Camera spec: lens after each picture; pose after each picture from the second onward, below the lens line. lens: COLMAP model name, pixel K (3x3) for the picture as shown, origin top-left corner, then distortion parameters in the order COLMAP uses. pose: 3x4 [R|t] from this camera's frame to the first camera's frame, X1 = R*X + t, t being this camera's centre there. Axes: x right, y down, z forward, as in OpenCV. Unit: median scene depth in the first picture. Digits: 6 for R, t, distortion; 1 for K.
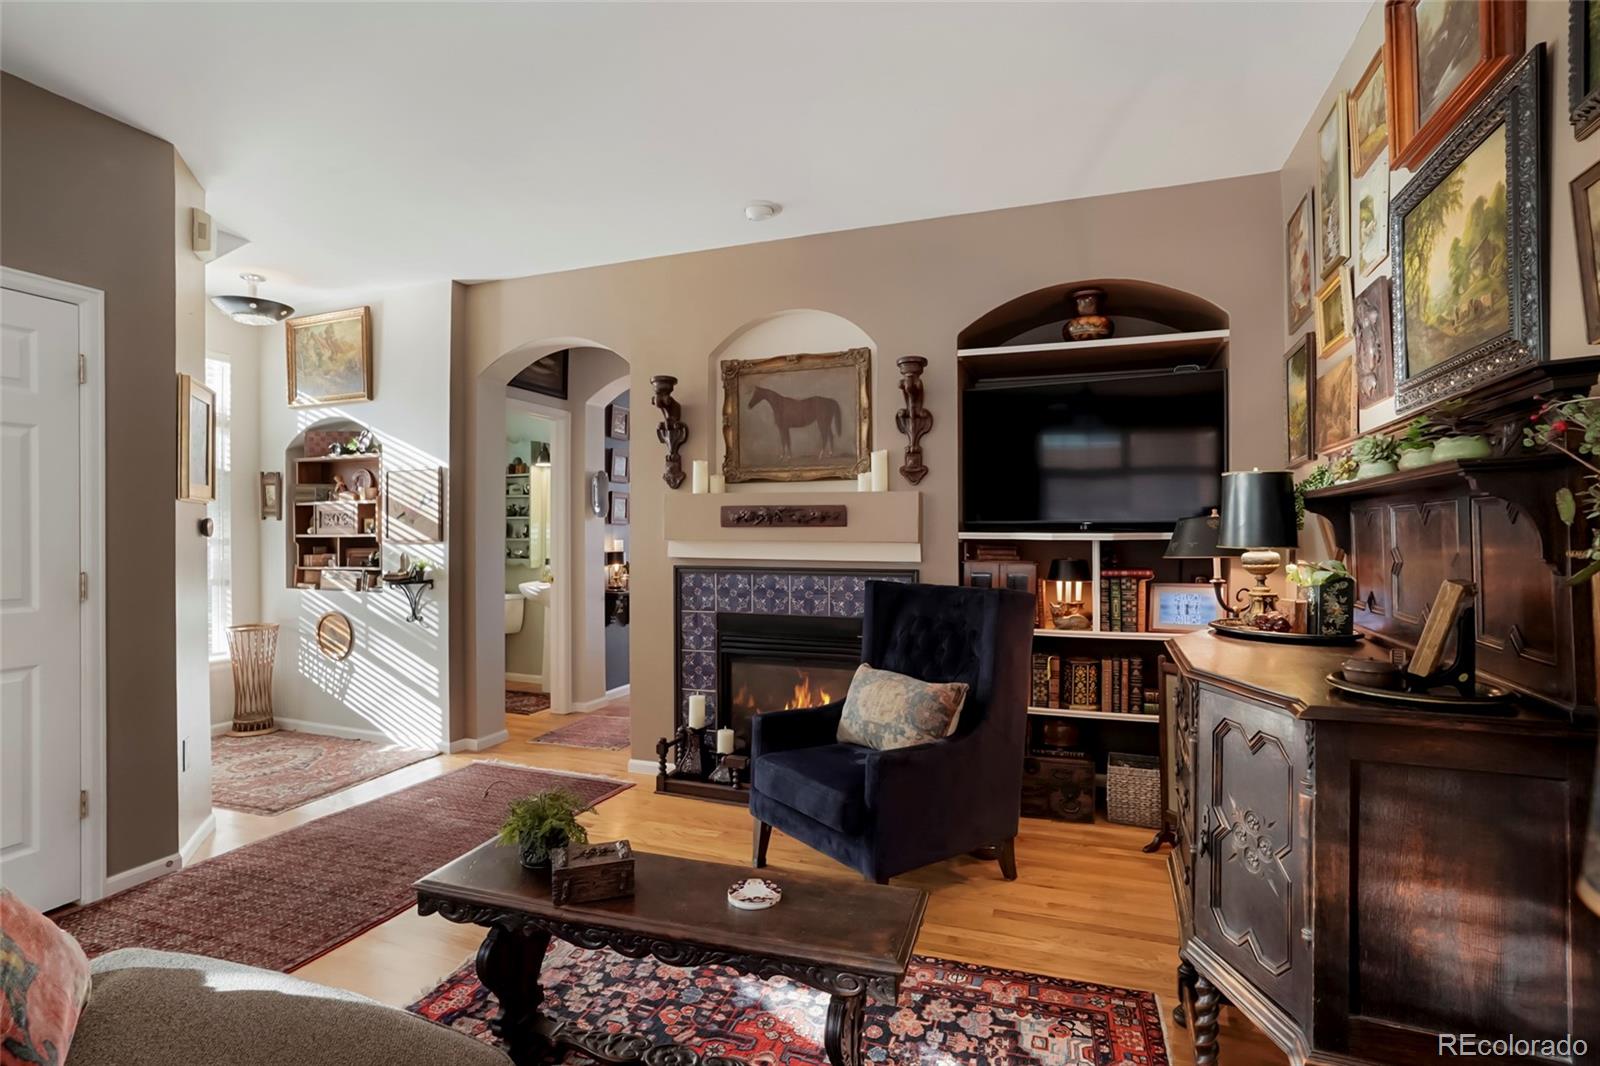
lens RADIAL K [[800.6, 0, 809.3], [0, 800.6, 530.7], [0, 0, 1]] dist [-0.031148, 0.011656]
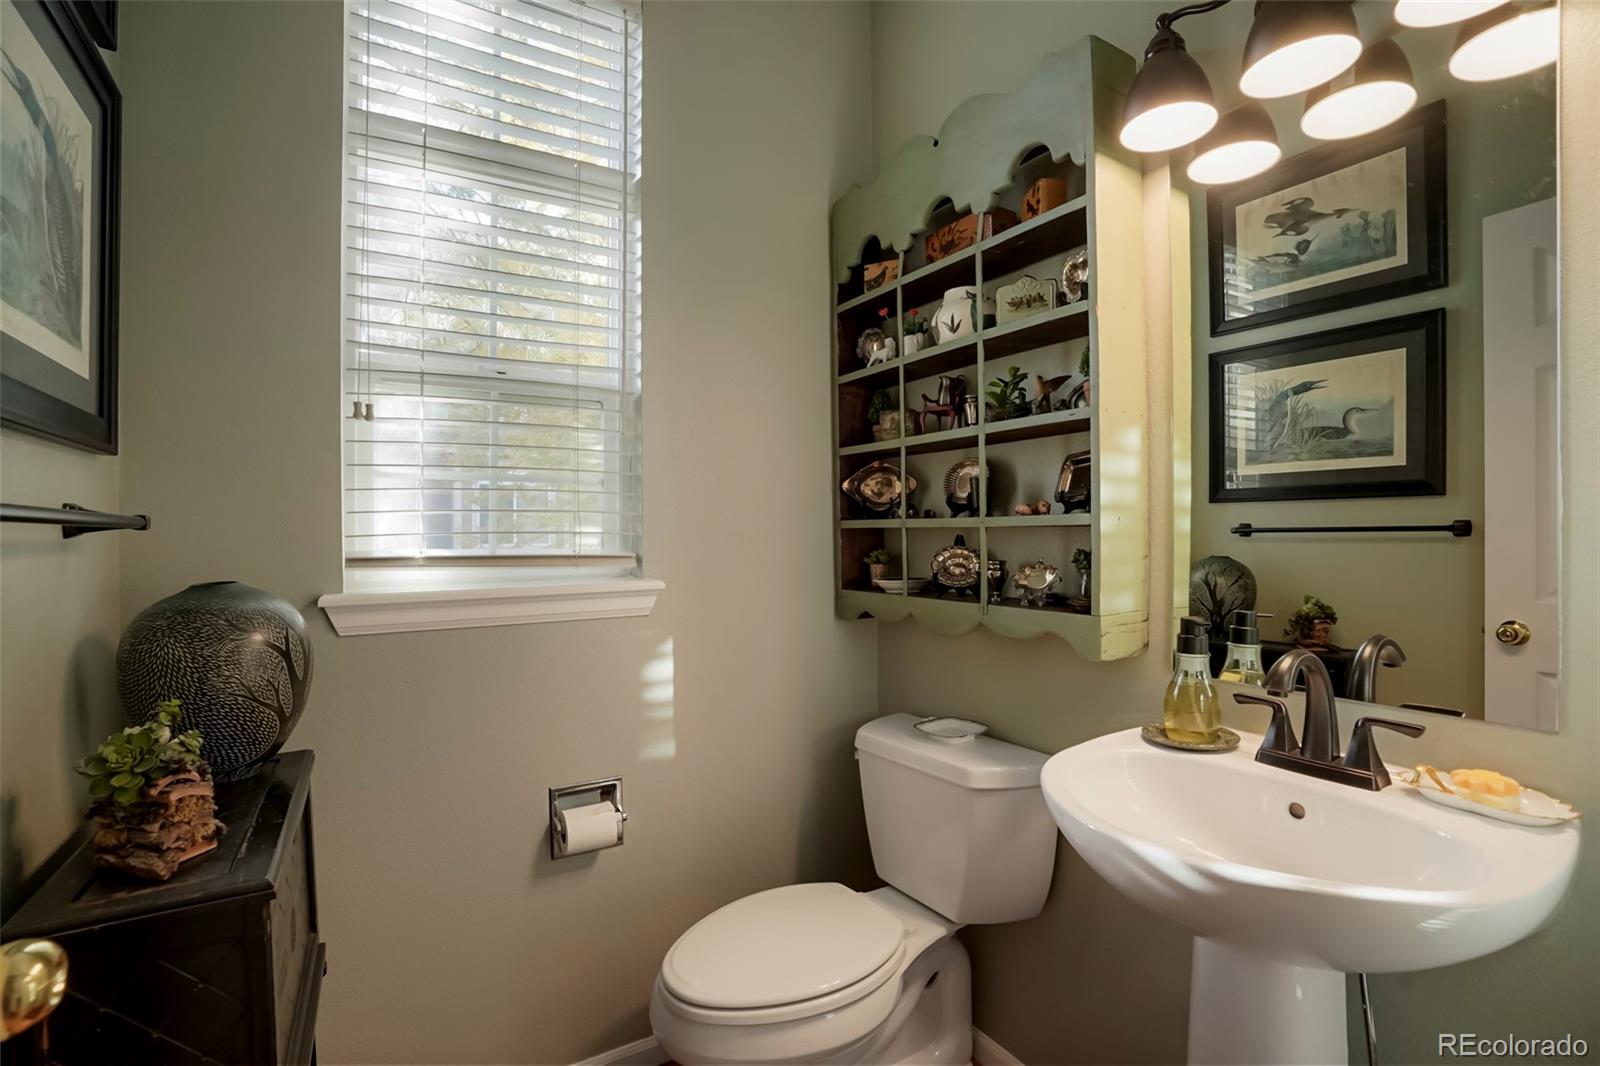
lens RADIAL K [[736.0, 0, 799.0], [0, 736.0, 534.5], [0, 0, 1]] dist [-0.037184, 0.005843]
pose [[0.783977, -0.003940, -0.620778, -0.292762], [0.009671, 0.999936, 0.005868, 0.013315], [0.620715, -0.010604, 0.783965, 0.805139]]
